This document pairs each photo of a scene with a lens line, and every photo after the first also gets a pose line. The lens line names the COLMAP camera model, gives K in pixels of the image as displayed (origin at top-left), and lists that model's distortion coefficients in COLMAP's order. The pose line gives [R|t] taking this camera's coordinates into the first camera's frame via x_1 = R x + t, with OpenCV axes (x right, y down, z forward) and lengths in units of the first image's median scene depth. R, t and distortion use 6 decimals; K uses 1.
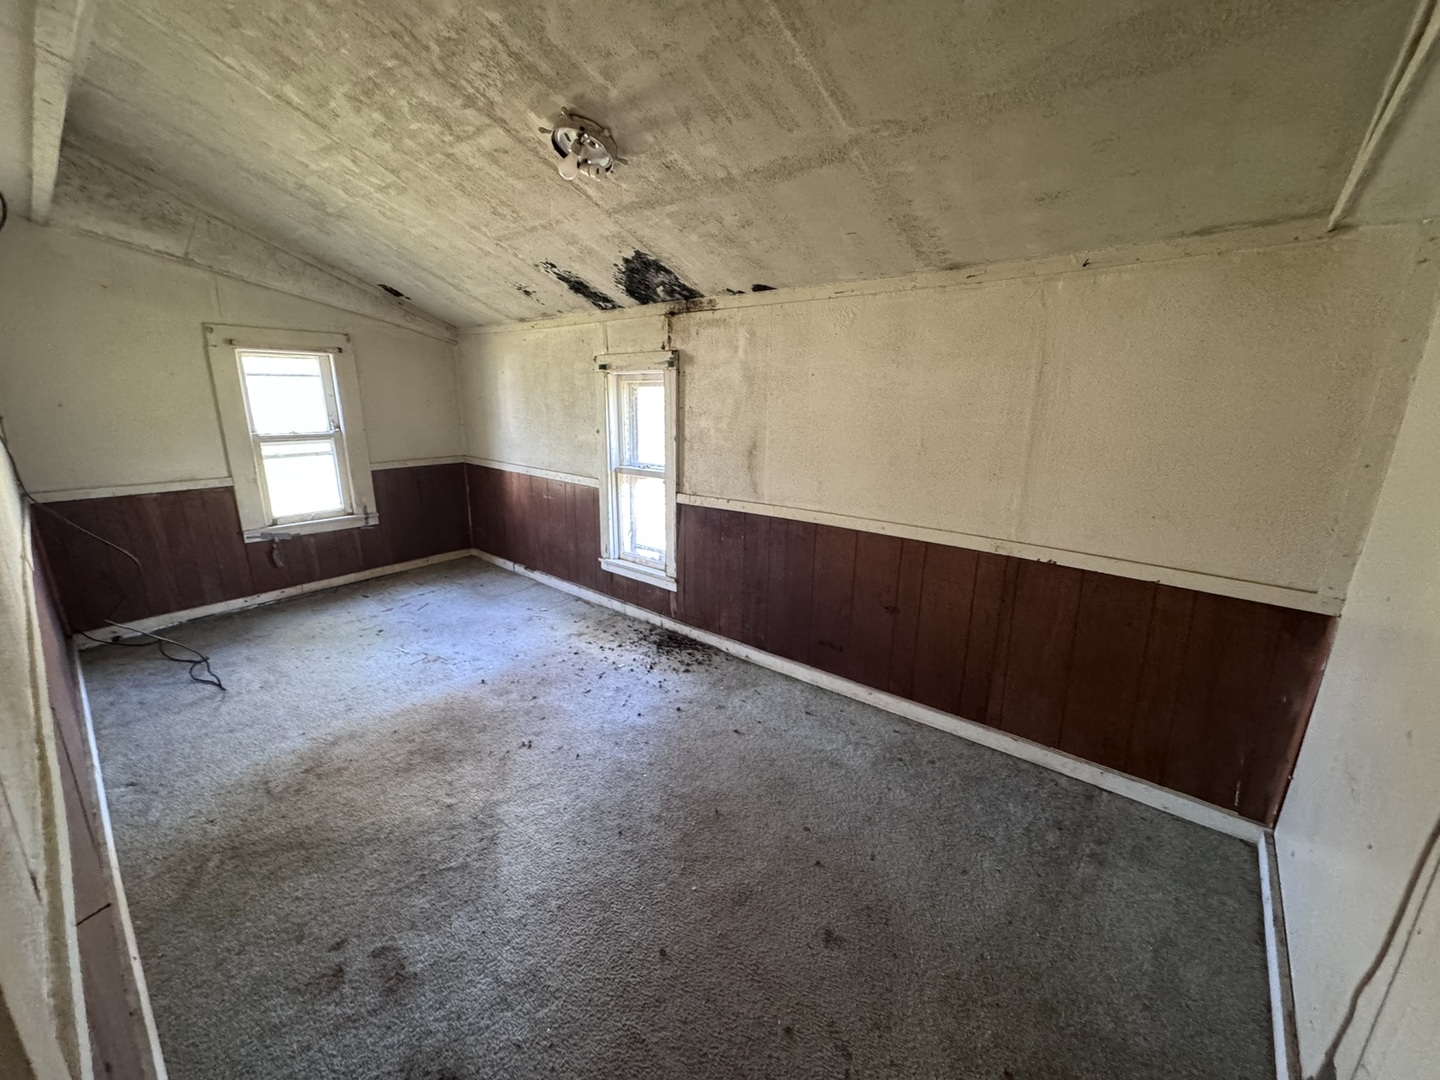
lens RADIAL K [[574.2, 0, 715.3], [0, 574.2, 536.2], [0, 0, 1]] dist [-0.001542, 0.000361]
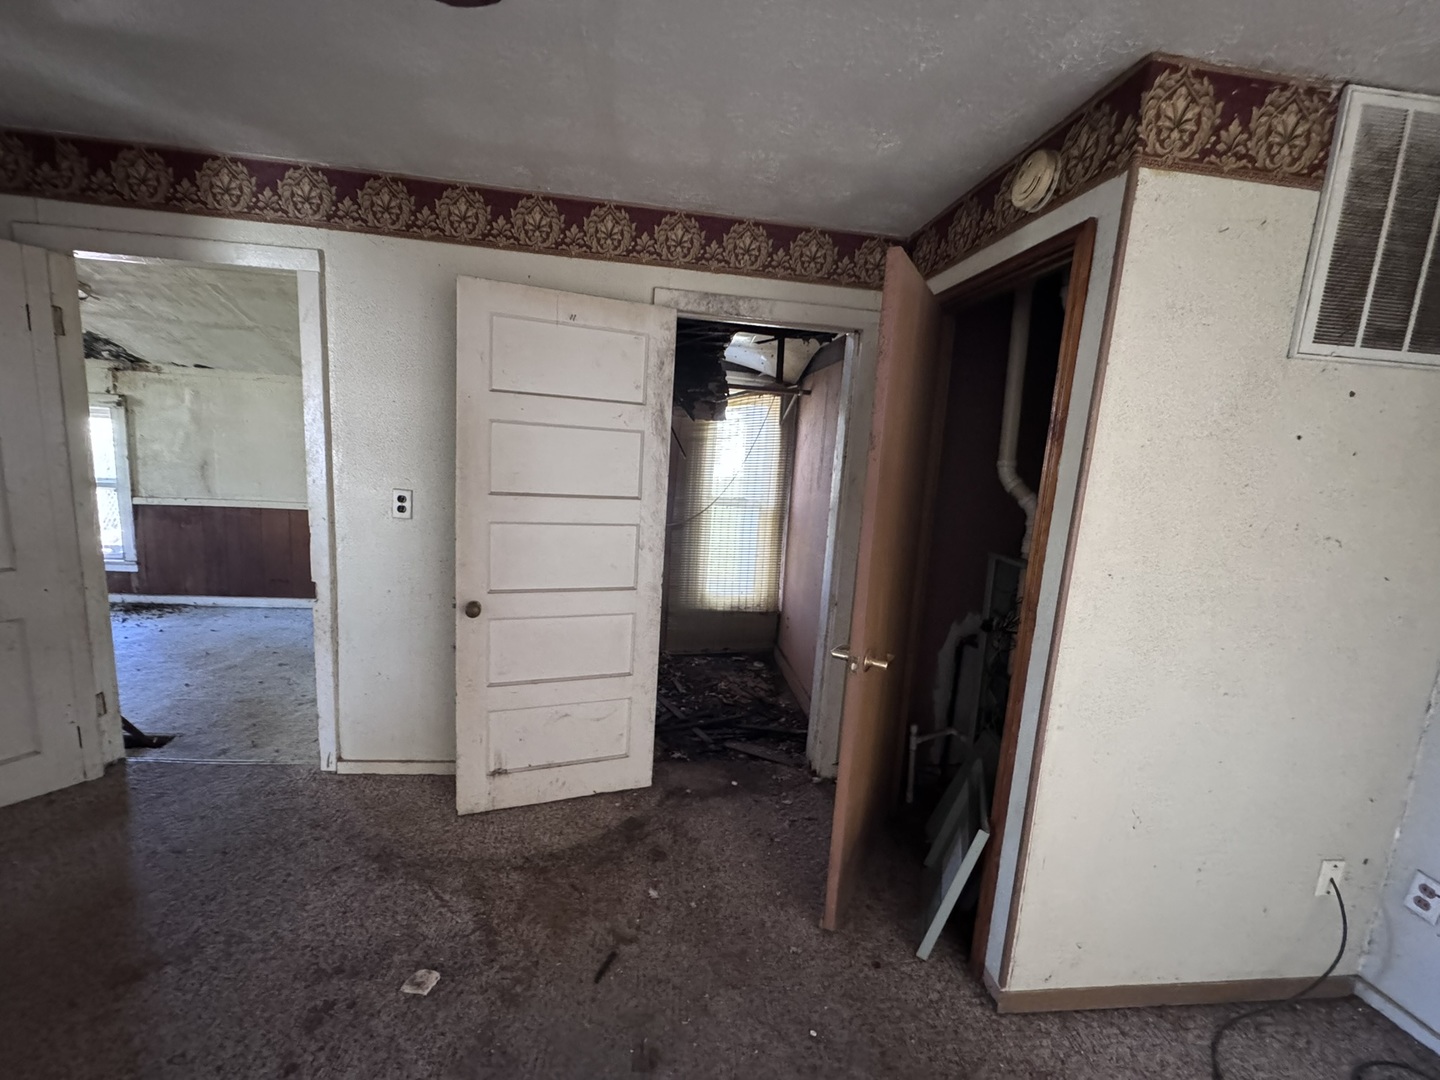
lens RADIAL K [[574.2, 0, 715.3], [0, 574.2, 536.2], [0, 0, 1]] dist [-0.001542, 0.000361]
pose [[0.679350, -0.077655, 0.729694, -0.134560], [0.120230, 0.992726, -0.006287, 0.203652], [-0.723898, 0.092002, 0.683745, -0.981741]]
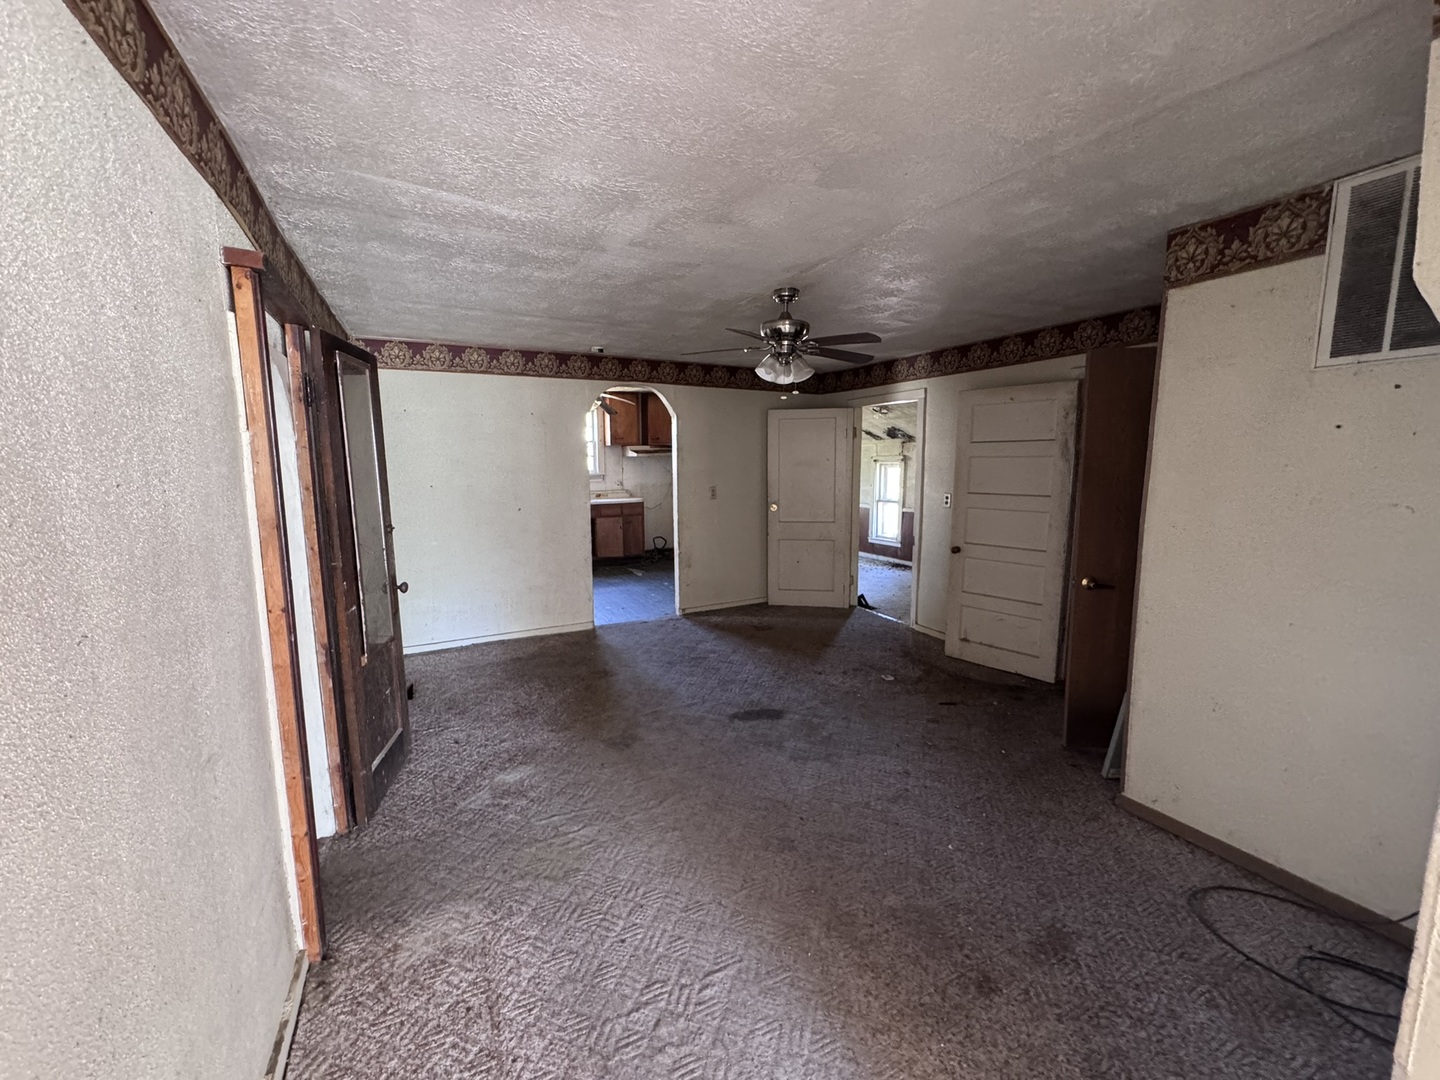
lens RADIAL K [[574.0, 0, 715.5], [0, 574.0, 536.0], [0, 0, 1]] dist [-0.000522, 0.000092]
pose [[0.923459, 0.036156, -0.381990, 0.158288], [-0.080797, 0.991552, -0.101474, 0.408663], [0.375094, 0.124571, 0.918578, -1.807586]]
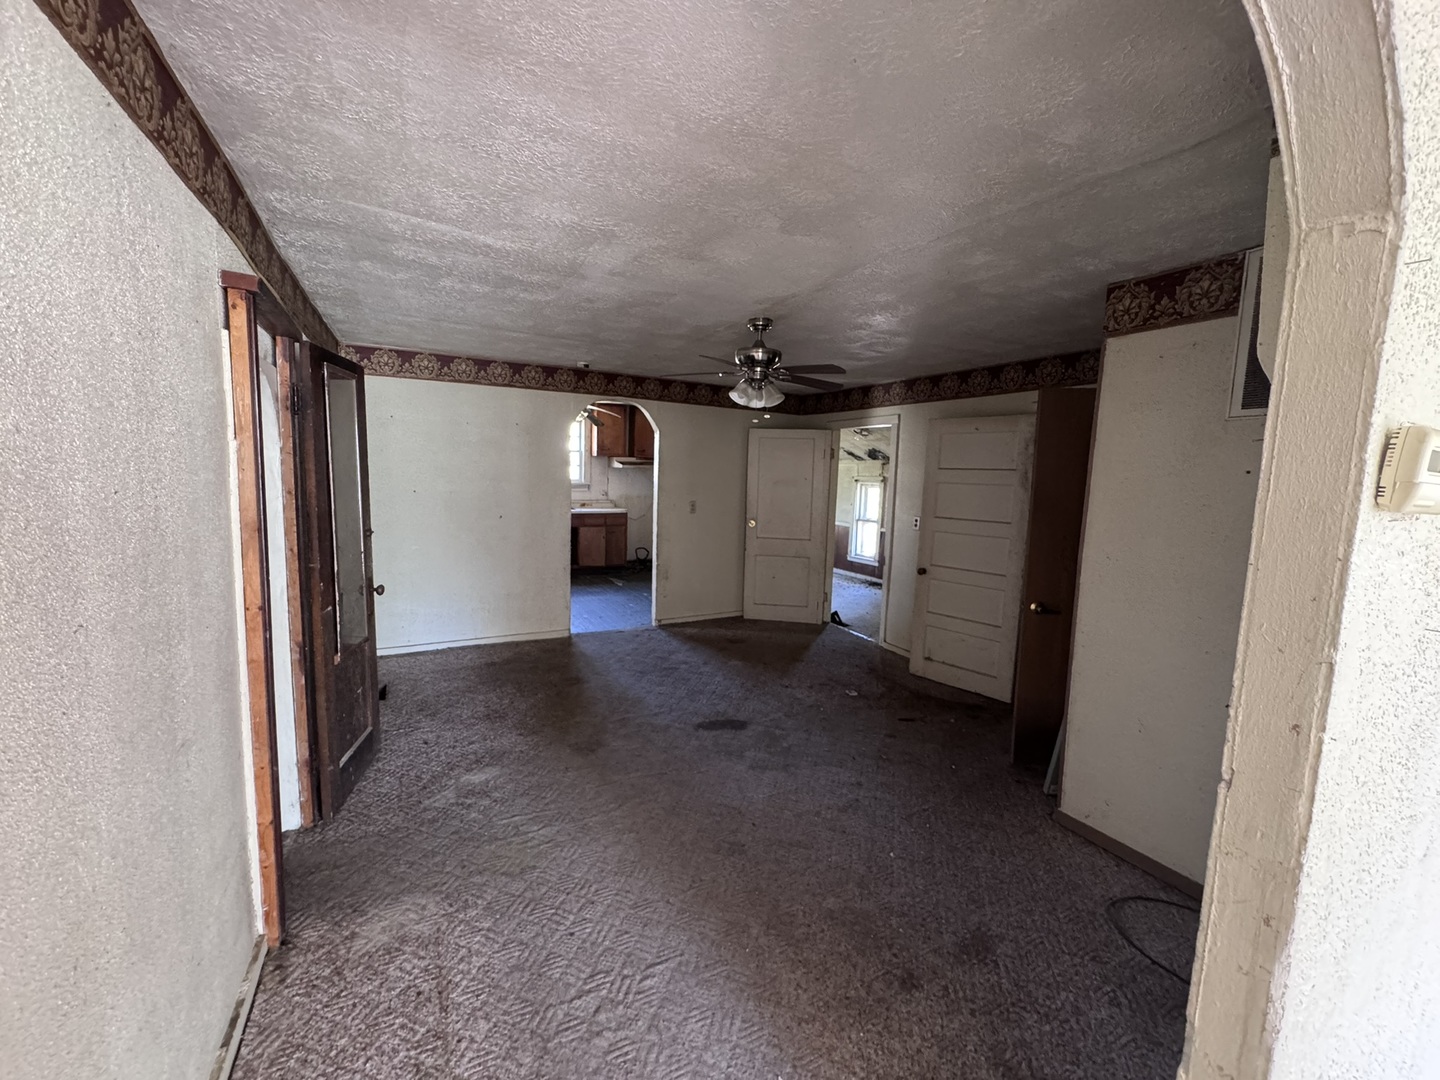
lens RADIAL K [[574.2, 0, 715.3], [0, 574.2, 536.2], [0, 0, 1]] dist [-0.001542, 0.000361]
pose [[0.929103, 0.061250, -0.364714, 0.205024], [-0.113627, 0.985766, -0.123914, 0.404409], [0.351933, 0.156570, 0.922838, -1.835058]]
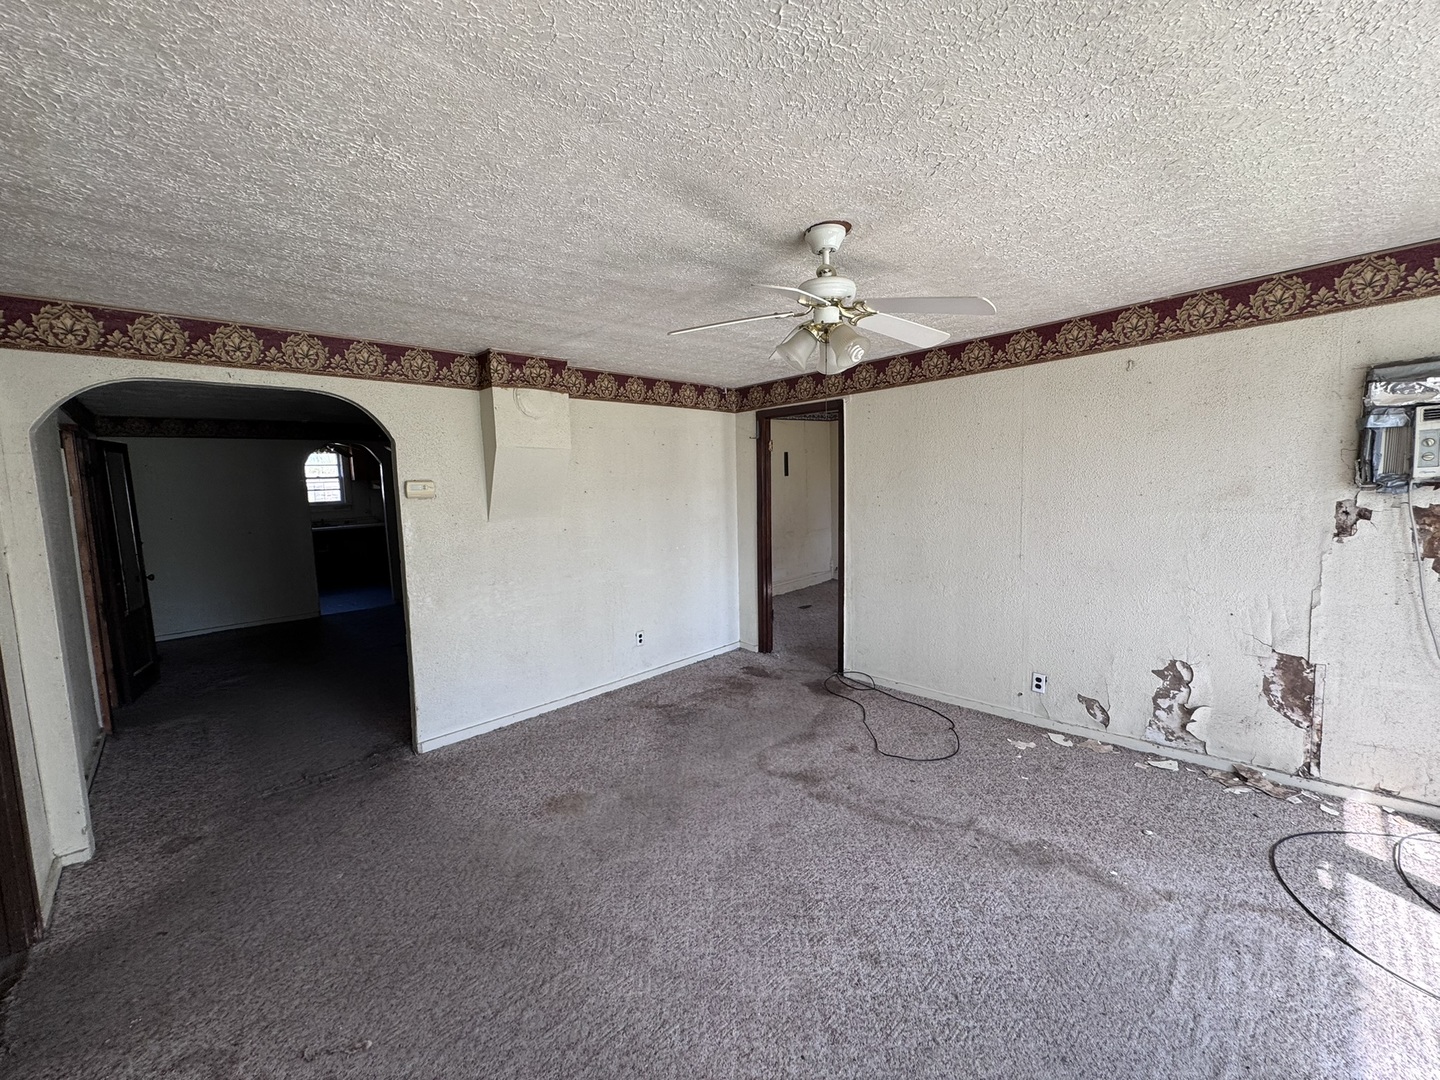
lens RADIAL K [[574.0, 0, 715.5], [0, 574.0, 536.0], [0, 0, 1]] dist [-0.000522, 0.000092]
pose [[0.994266, -0.028183, -0.103153, 1.048539], [0.012863, 0.989161, -0.146269, 0.574956], [0.106157, 0.144104, 0.983852, -2.536390]]
